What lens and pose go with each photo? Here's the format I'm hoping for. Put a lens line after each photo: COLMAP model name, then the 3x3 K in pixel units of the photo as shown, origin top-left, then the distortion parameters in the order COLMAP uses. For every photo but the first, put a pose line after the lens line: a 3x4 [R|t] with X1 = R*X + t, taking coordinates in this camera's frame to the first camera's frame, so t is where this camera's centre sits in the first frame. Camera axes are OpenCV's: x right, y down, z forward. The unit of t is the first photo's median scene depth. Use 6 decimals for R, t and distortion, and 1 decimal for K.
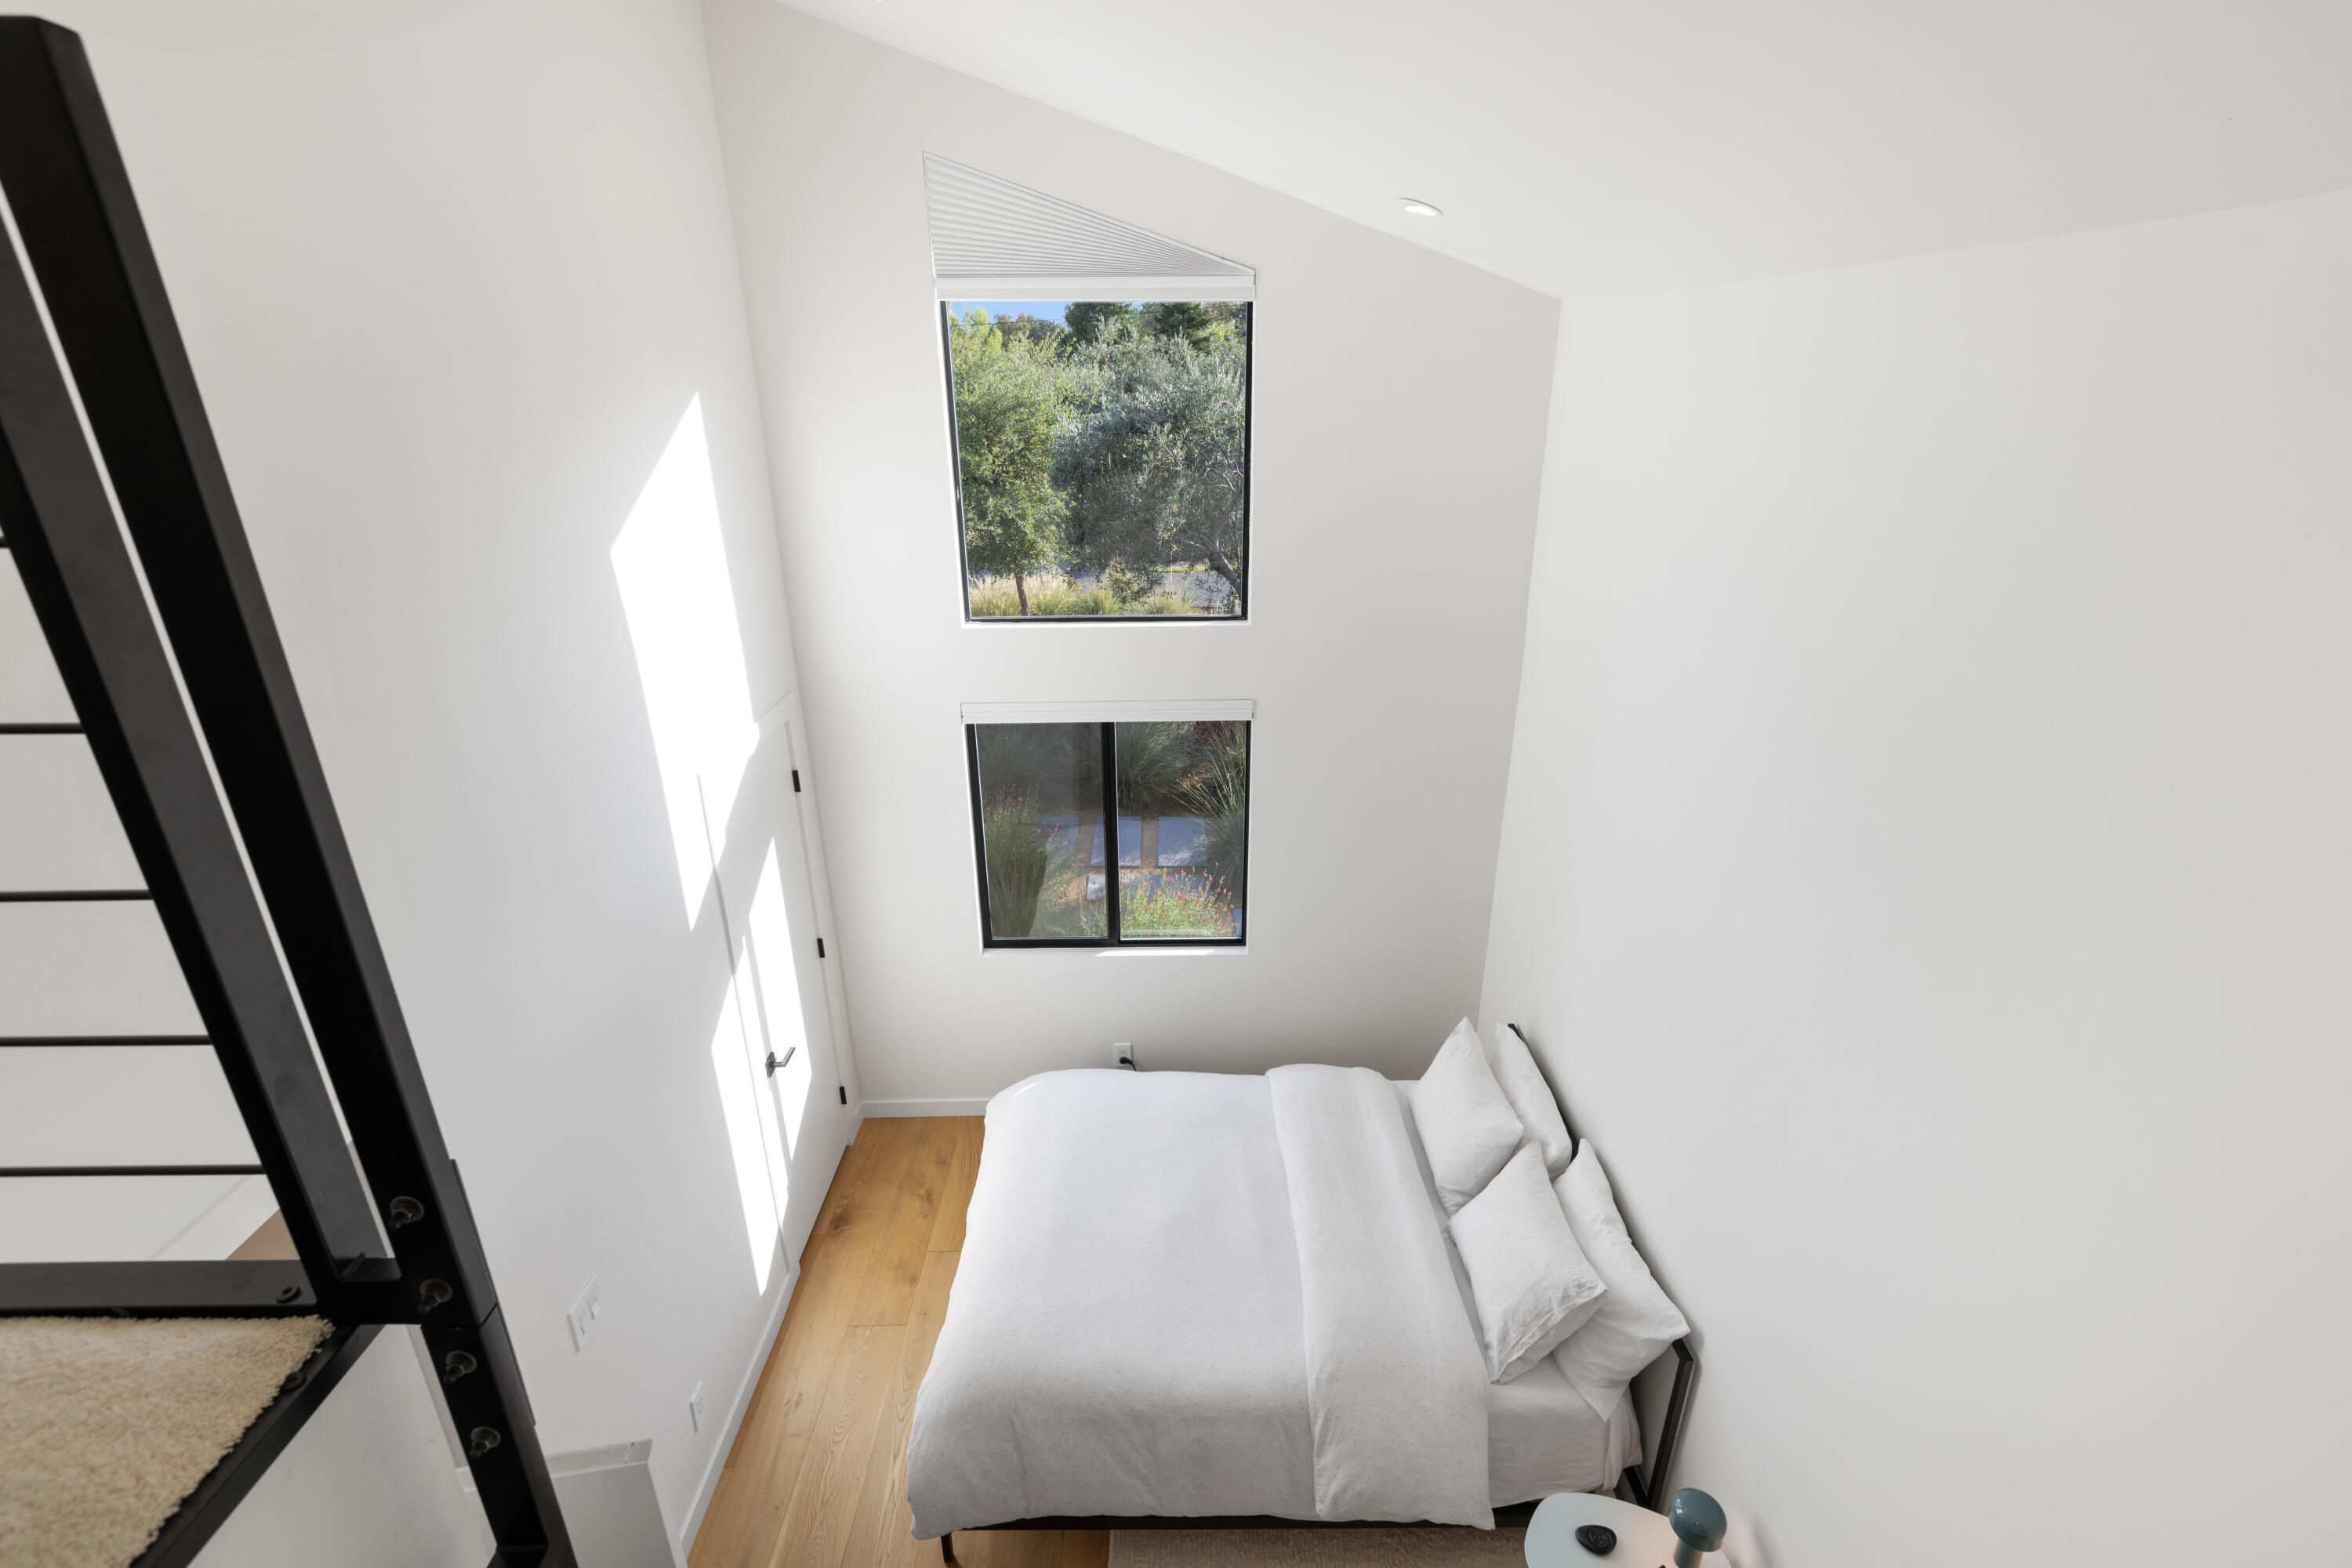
lens RADIAL K [[1041.2, 0, 1164.8], [0, 1041.2, 779.3], [0, 0, 1]] dist [0.000067, 0.000231]
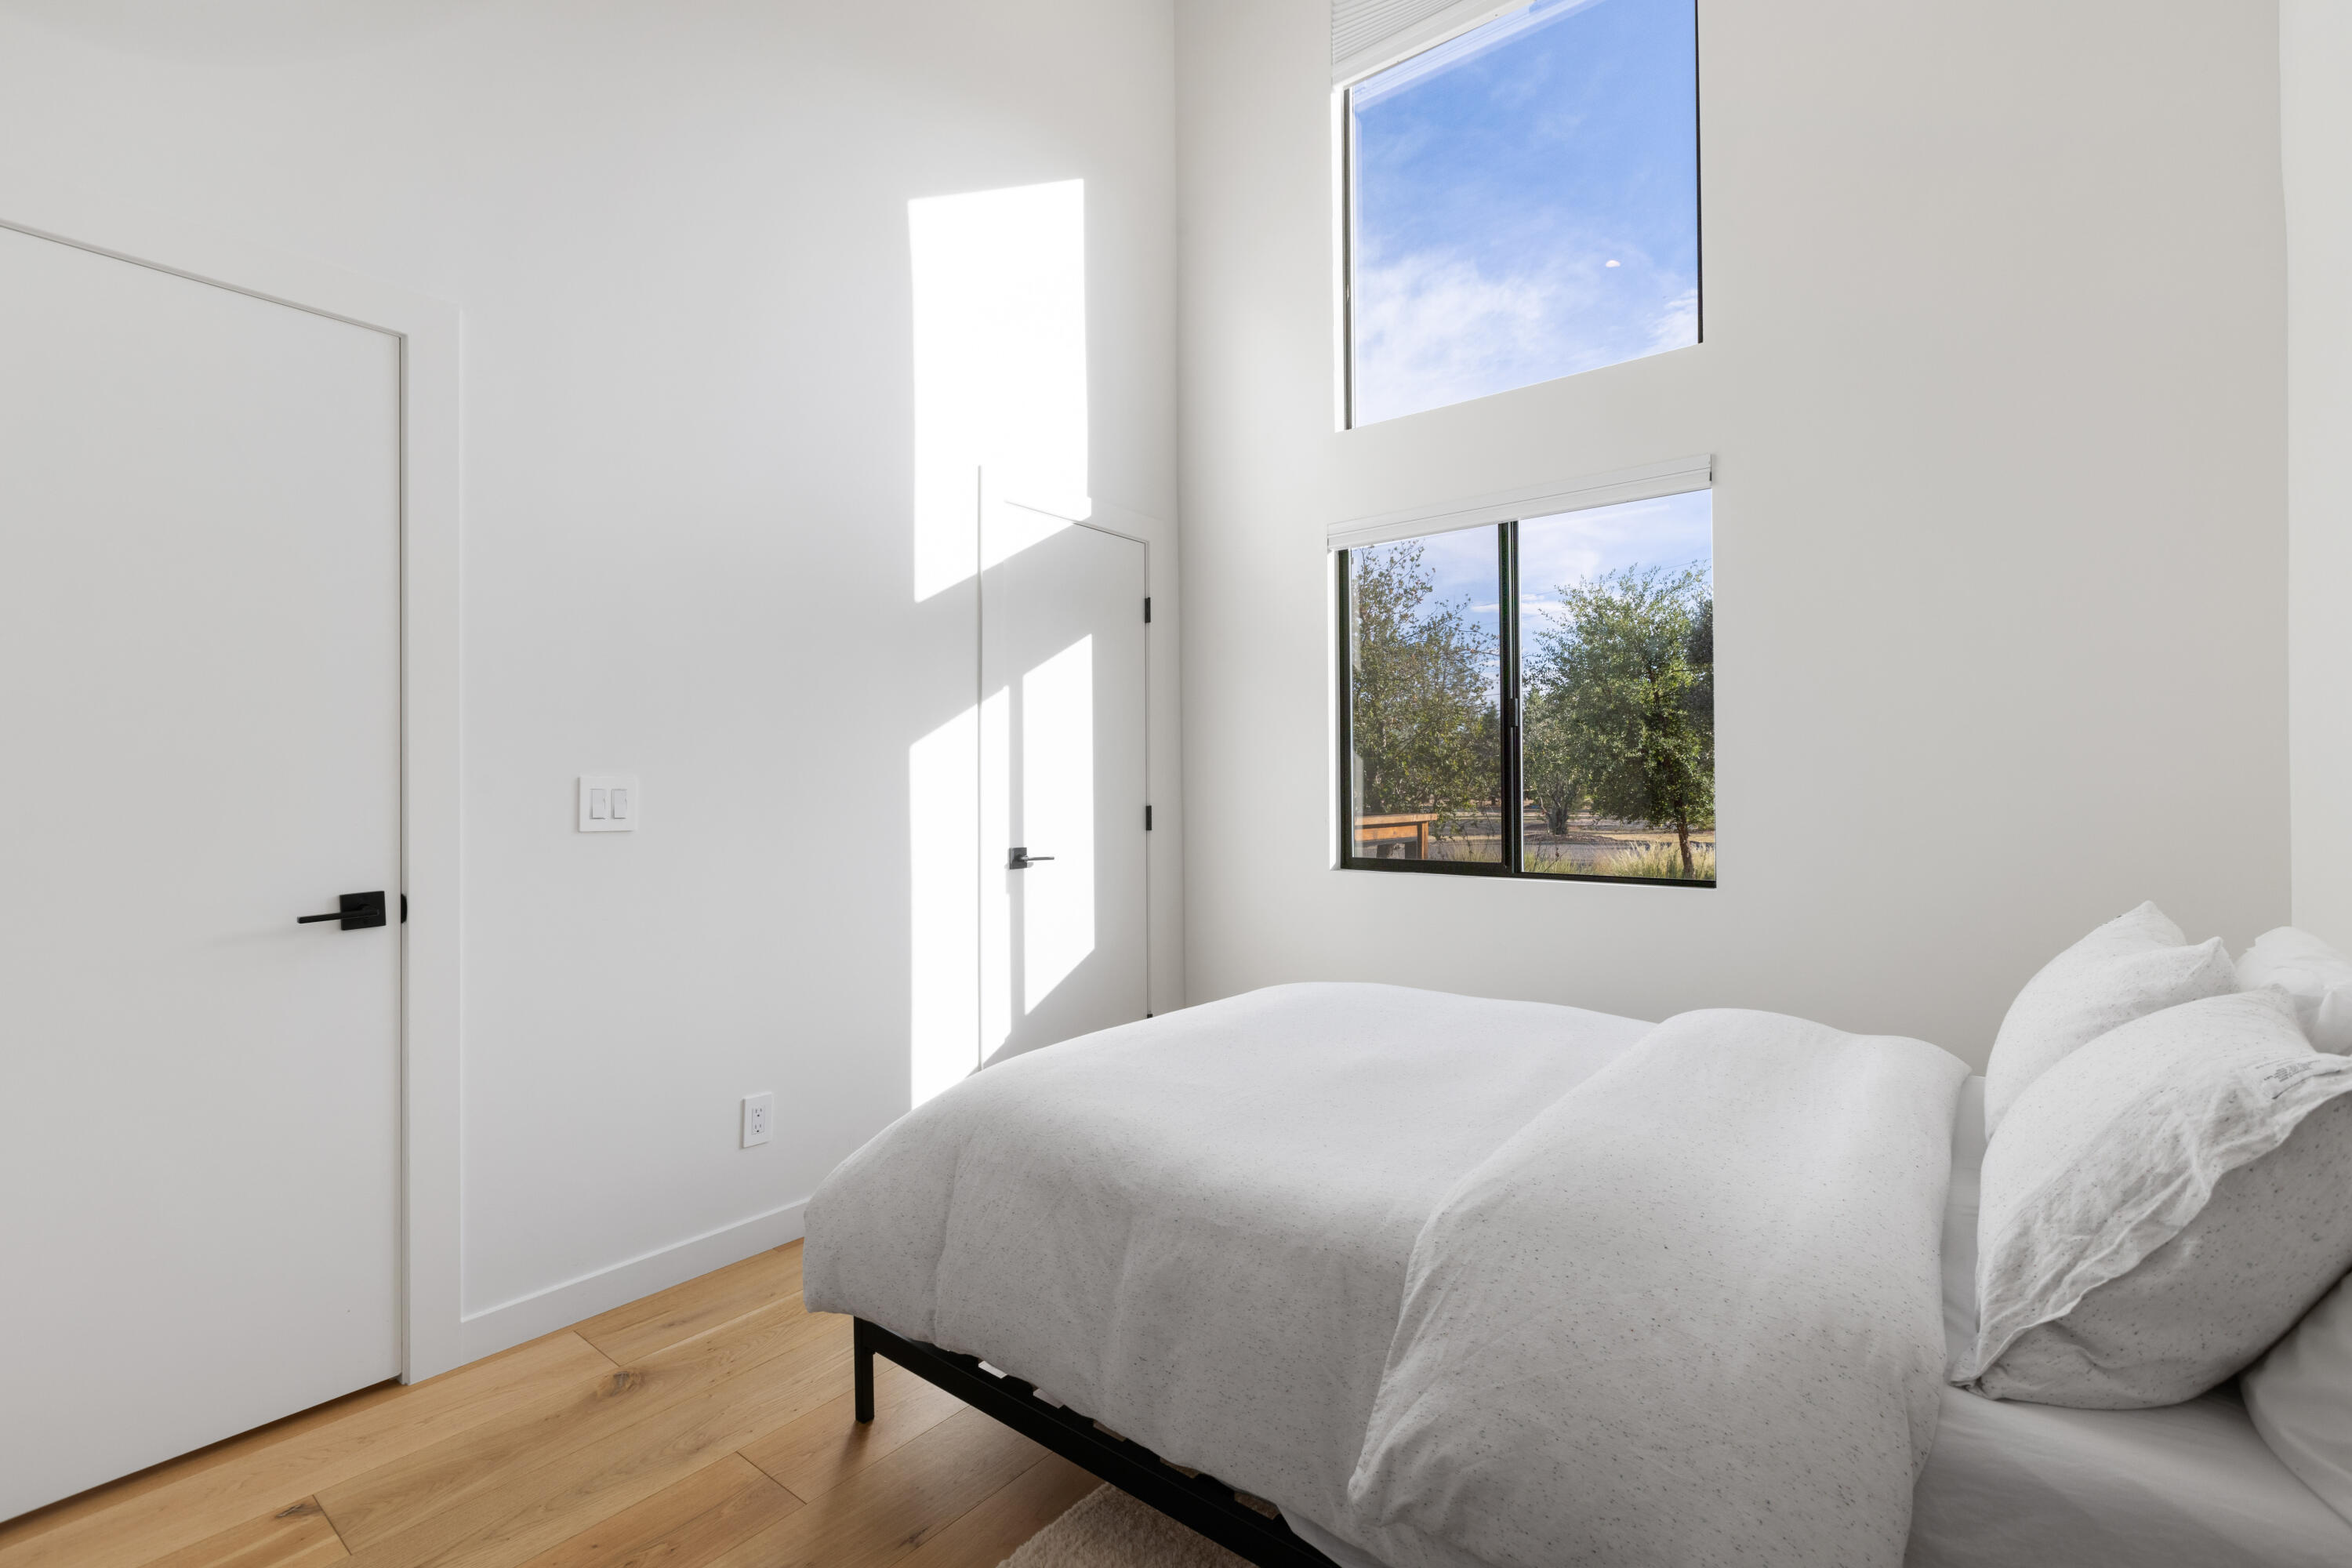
lens RADIAL K [[1041.2, 0, 1164.8], [0, 1041.2, 779.3], [0, 0, 1]] dist [0.000067, 0.000231]
pose [[0.779175, -0.002520, -0.626801, 0.324341], [-0.229457, 0.929431, -0.288975, 0.552310], [0.583297, 0.368986, 0.723612, 0.540946]]
